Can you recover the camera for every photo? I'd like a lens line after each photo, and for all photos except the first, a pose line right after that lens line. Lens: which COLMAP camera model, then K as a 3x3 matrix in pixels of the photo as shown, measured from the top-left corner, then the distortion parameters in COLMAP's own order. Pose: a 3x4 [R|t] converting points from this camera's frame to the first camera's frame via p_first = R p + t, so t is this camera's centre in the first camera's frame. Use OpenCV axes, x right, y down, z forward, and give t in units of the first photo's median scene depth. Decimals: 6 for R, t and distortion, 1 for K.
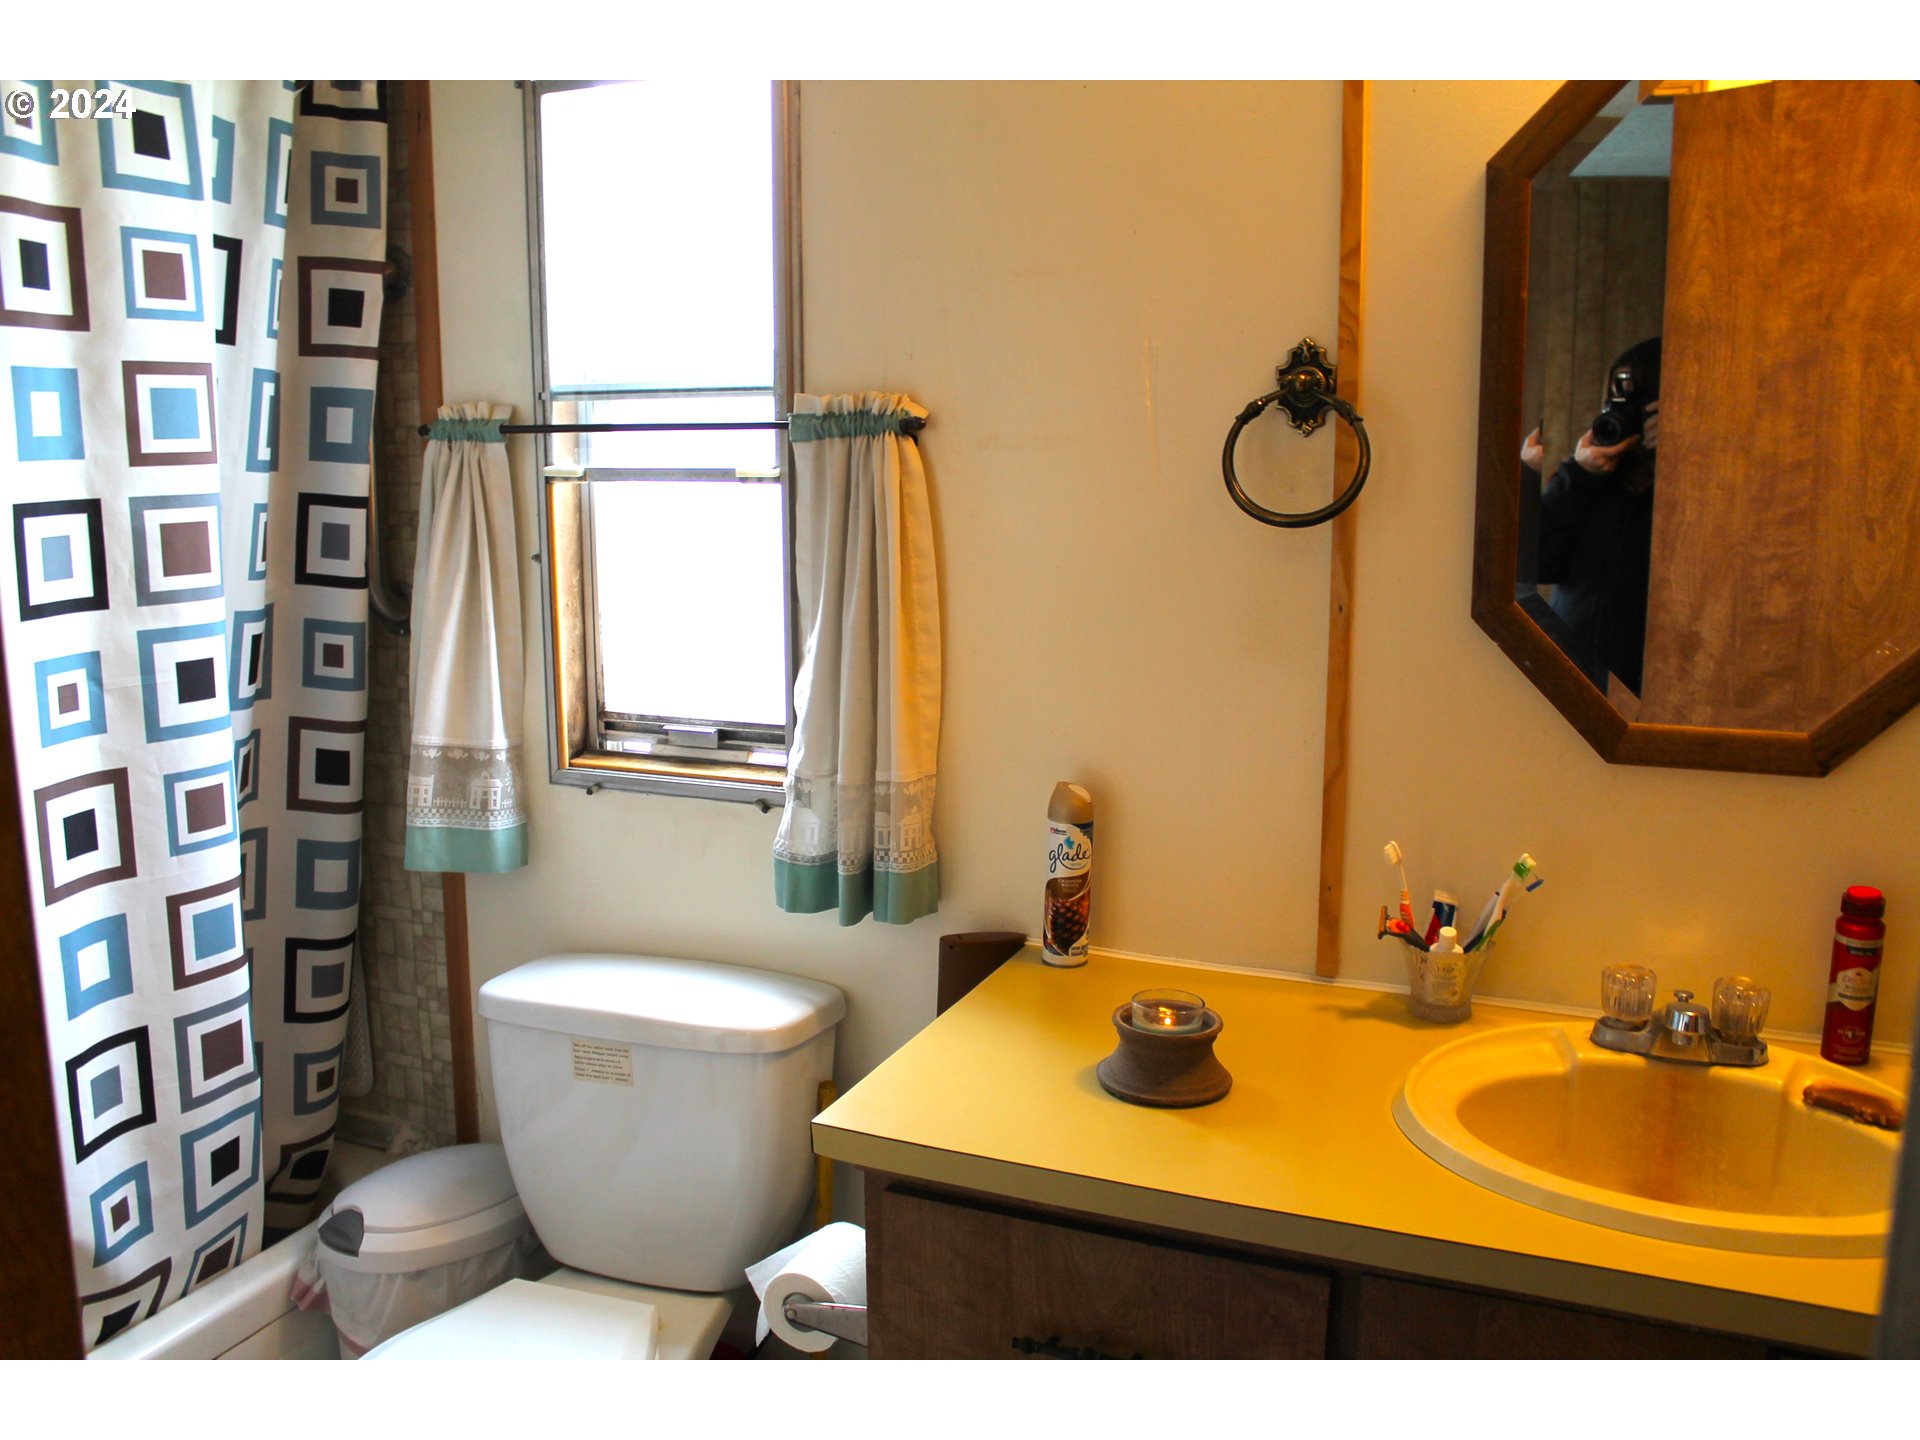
lens RADIAL K [[1650.2, 0, 955.0], [0, 1650.2, 717.8], [0, 0, 1]] dist [-0.116157, 0.001248]
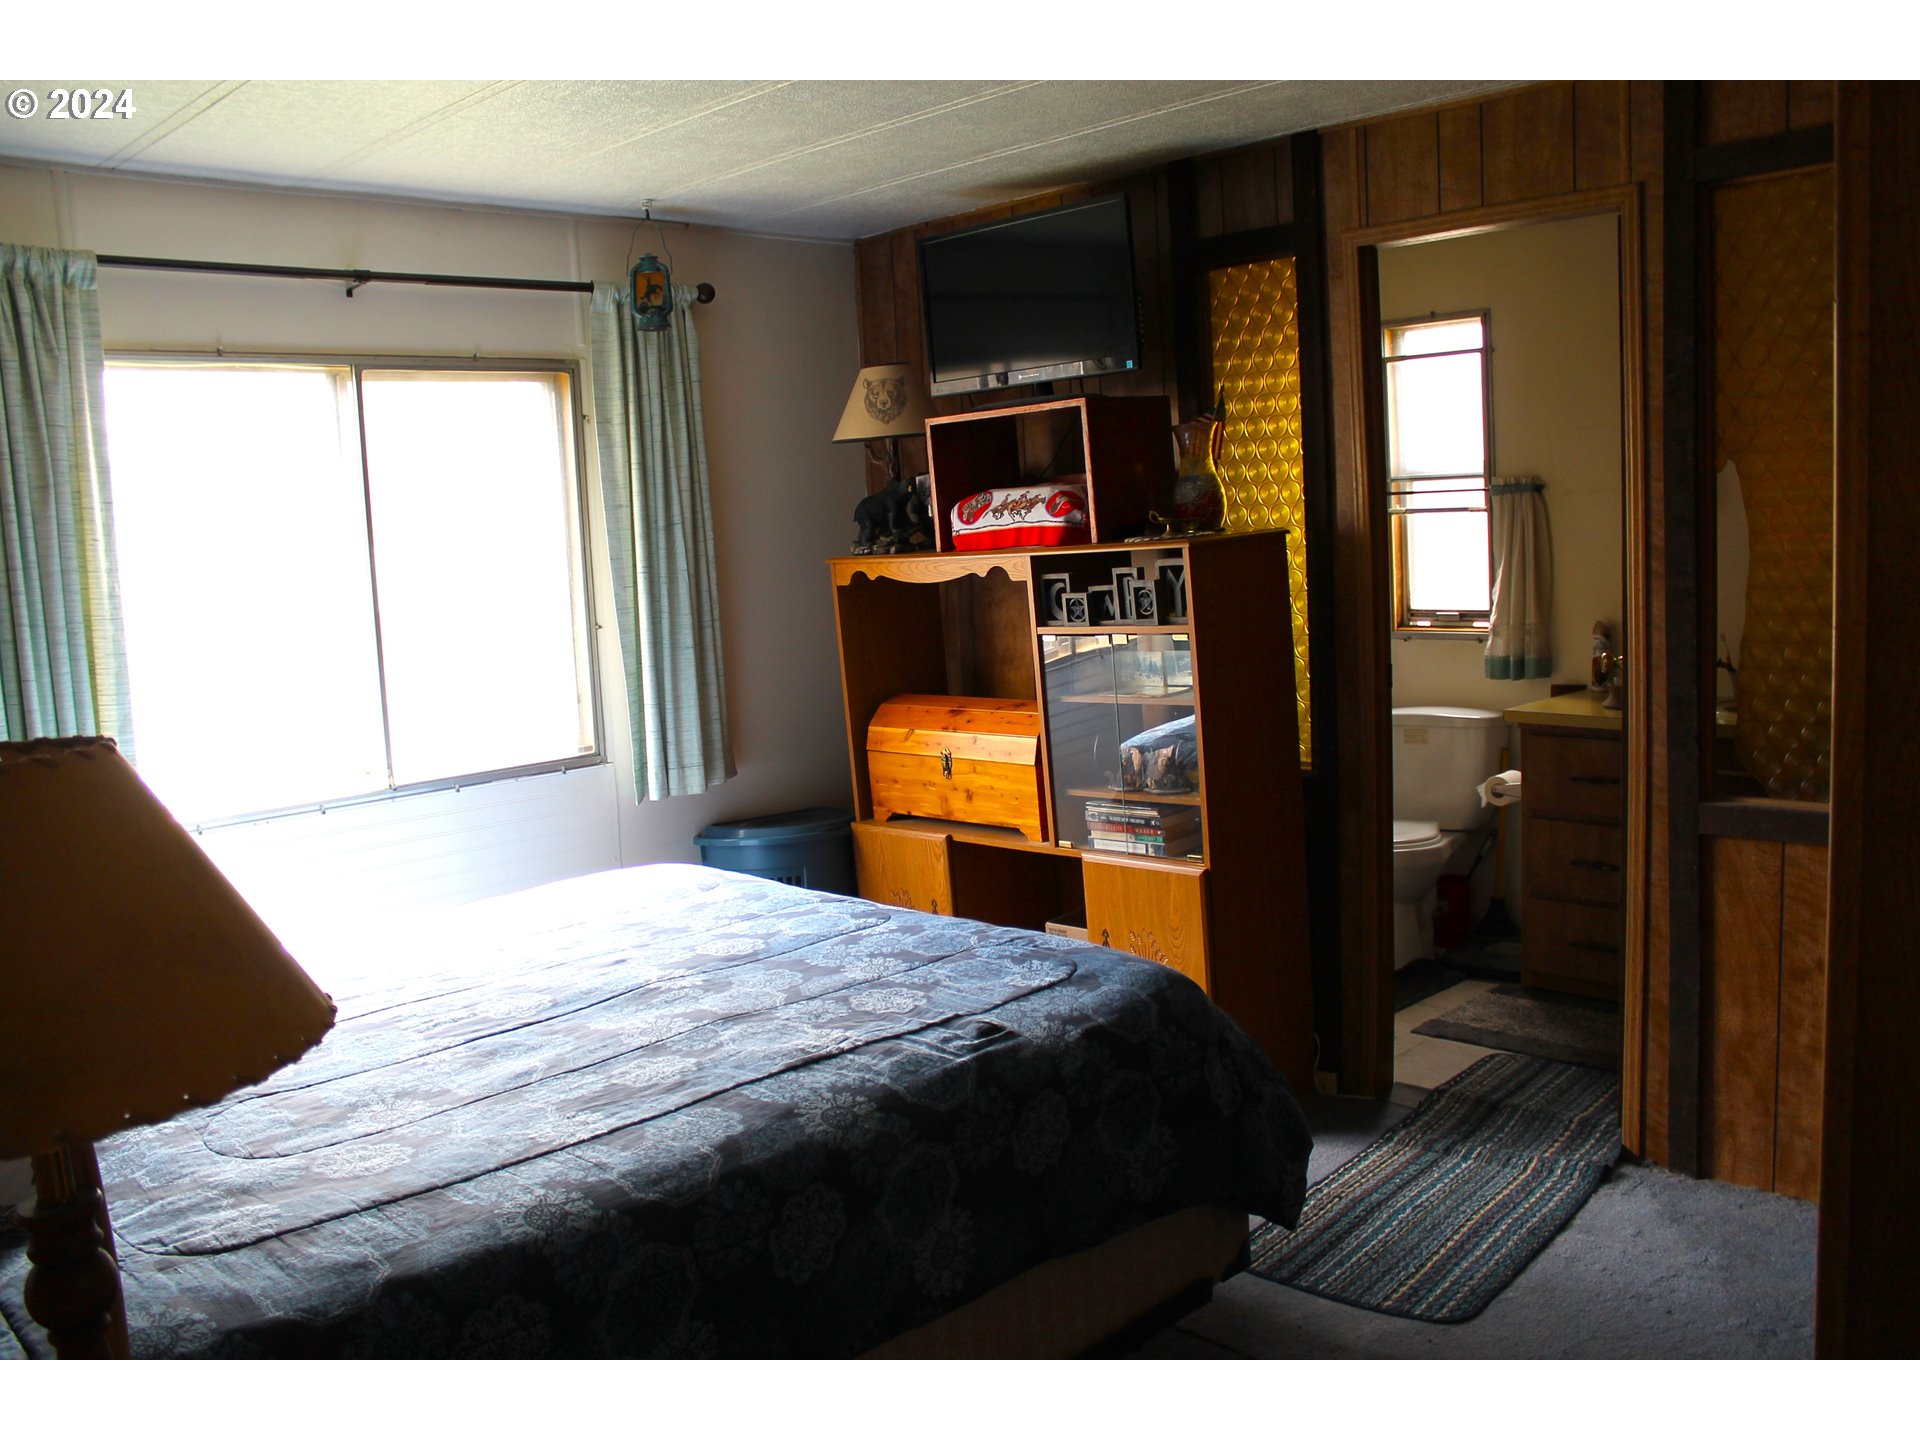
lens RADIAL K [[1650.2, 0, 955.0], [0, 1650.2, 717.8], [0, 0, 1]] dist [-0.116157, 0.001248]
pose [[0.924347, -0.001350, -0.381550, 0.094001], [-0.012807, 0.999321, -0.034561, 0.273218], [0.381338, 0.036832, 0.923702, -1.625204]]
